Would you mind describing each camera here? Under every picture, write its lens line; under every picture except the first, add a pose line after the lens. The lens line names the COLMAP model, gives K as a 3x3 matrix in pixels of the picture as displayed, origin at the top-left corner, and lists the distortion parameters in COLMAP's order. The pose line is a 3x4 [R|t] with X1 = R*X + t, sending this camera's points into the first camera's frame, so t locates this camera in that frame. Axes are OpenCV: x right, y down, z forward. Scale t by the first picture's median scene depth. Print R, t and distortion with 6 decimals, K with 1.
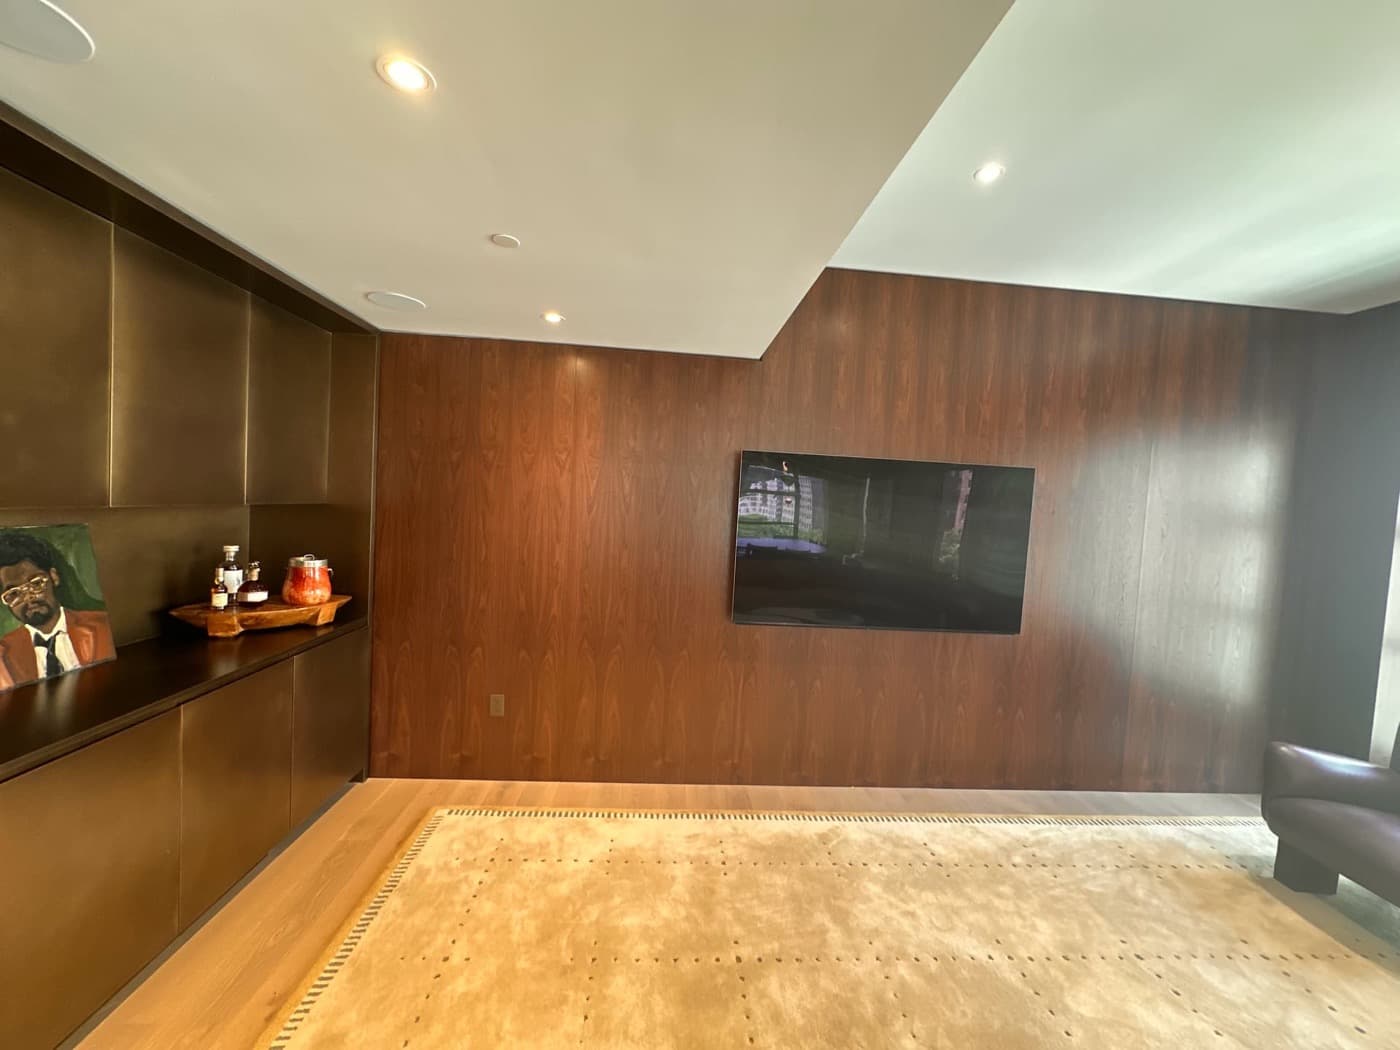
lens RADIAL K [[562.7, 0, 698.7], [0, 562.7, 527.2], [0, 0, 1]] dist [0.000813, 0.000589]
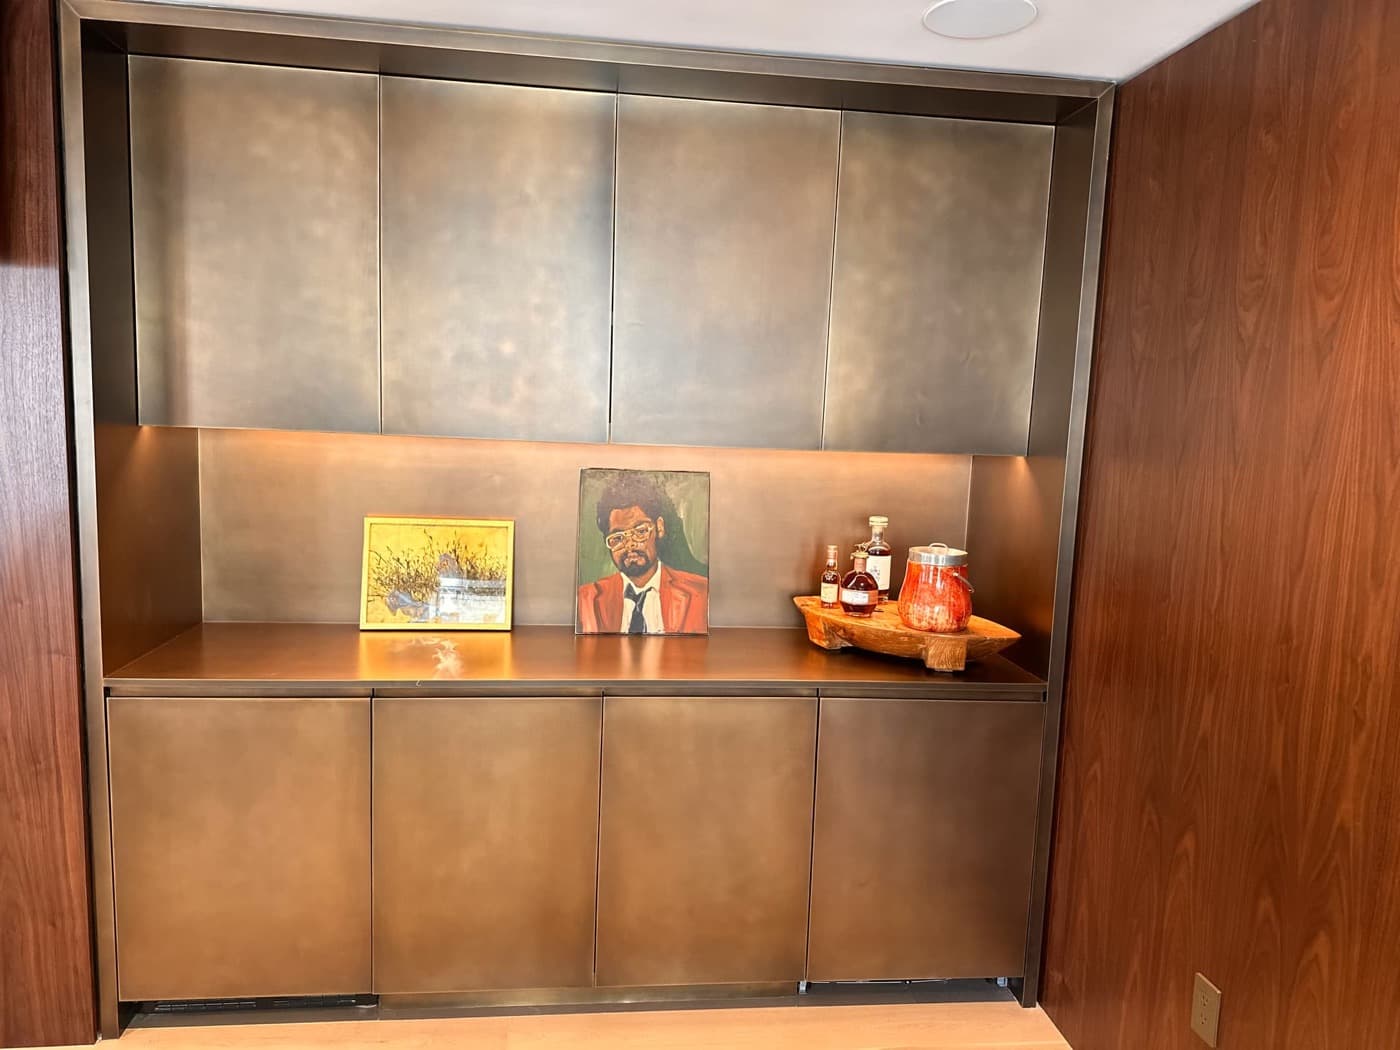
lens RADIAL K [[969.5, 0, 700.0], [0, 969.5, 525.0], [0, 0, 1]] dist [0.092441, -0.130530]
pose [[0.038874, 0.061714, -0.997337, 0.281199], [-0.081834, 0.994935, 0.058376, -0.007120], [0.995888, 0.079347, 0.043727, 0.715794]]
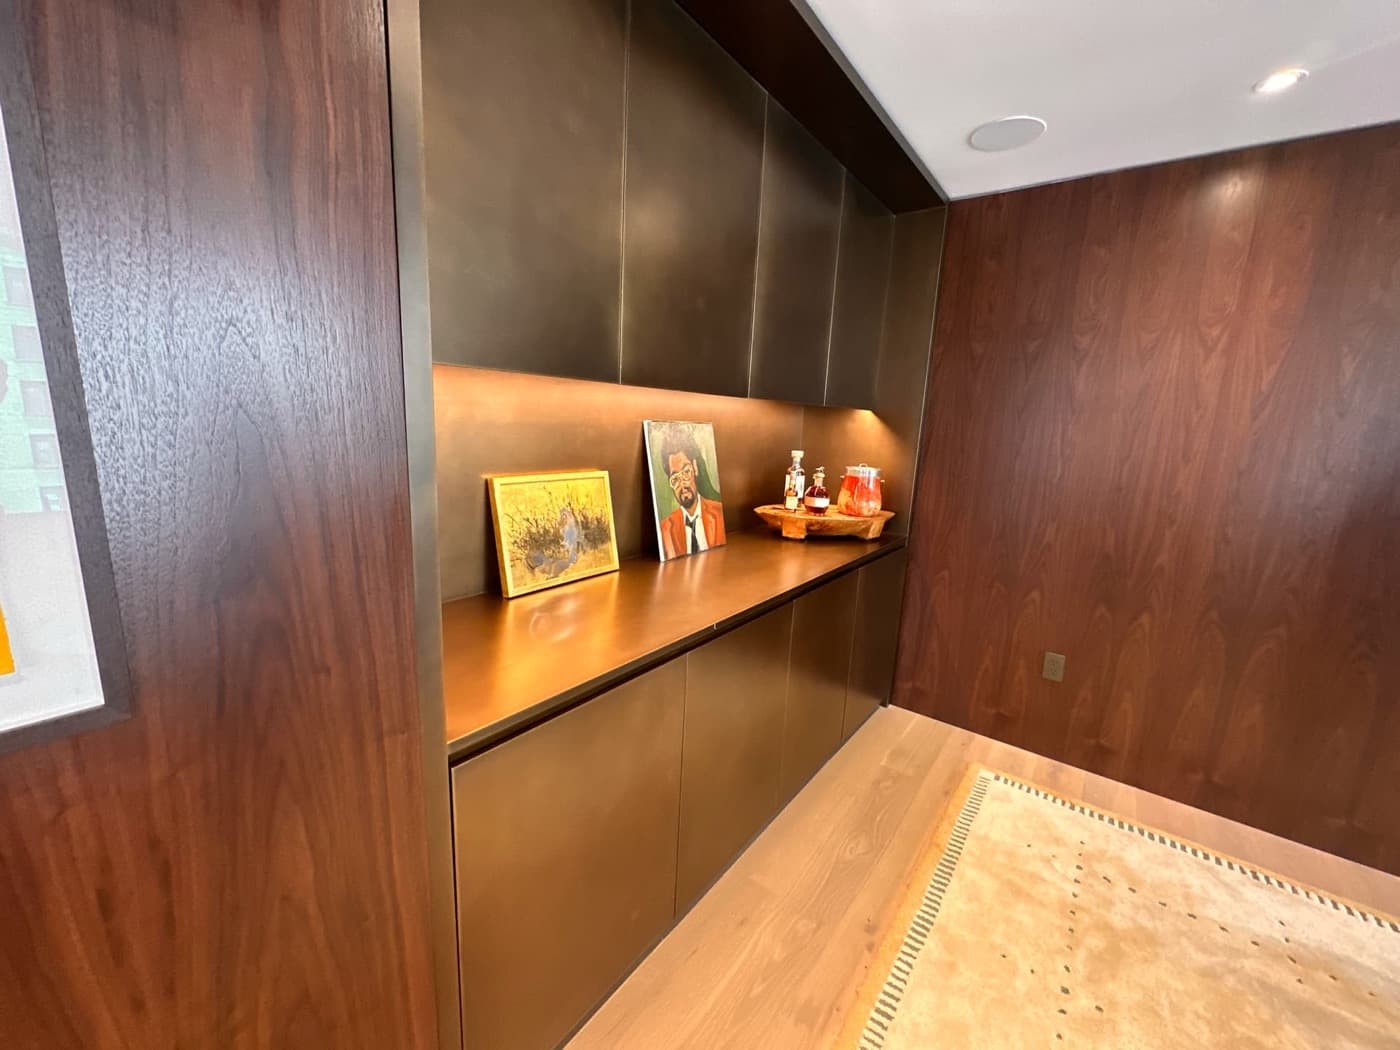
lens RADIAL K [[562.7, 0, 698.7], [0, 562.7, 527.2], [0, 0, 1]] dist [0.000813, 0.000589]
pose [[0.755533, 0.106733, -0.646358, -0.281322], [-0.036621, 0.991977, 0.120999, 0.050350], [0.654087, -0.067749, 0.753380, 0.101374]]
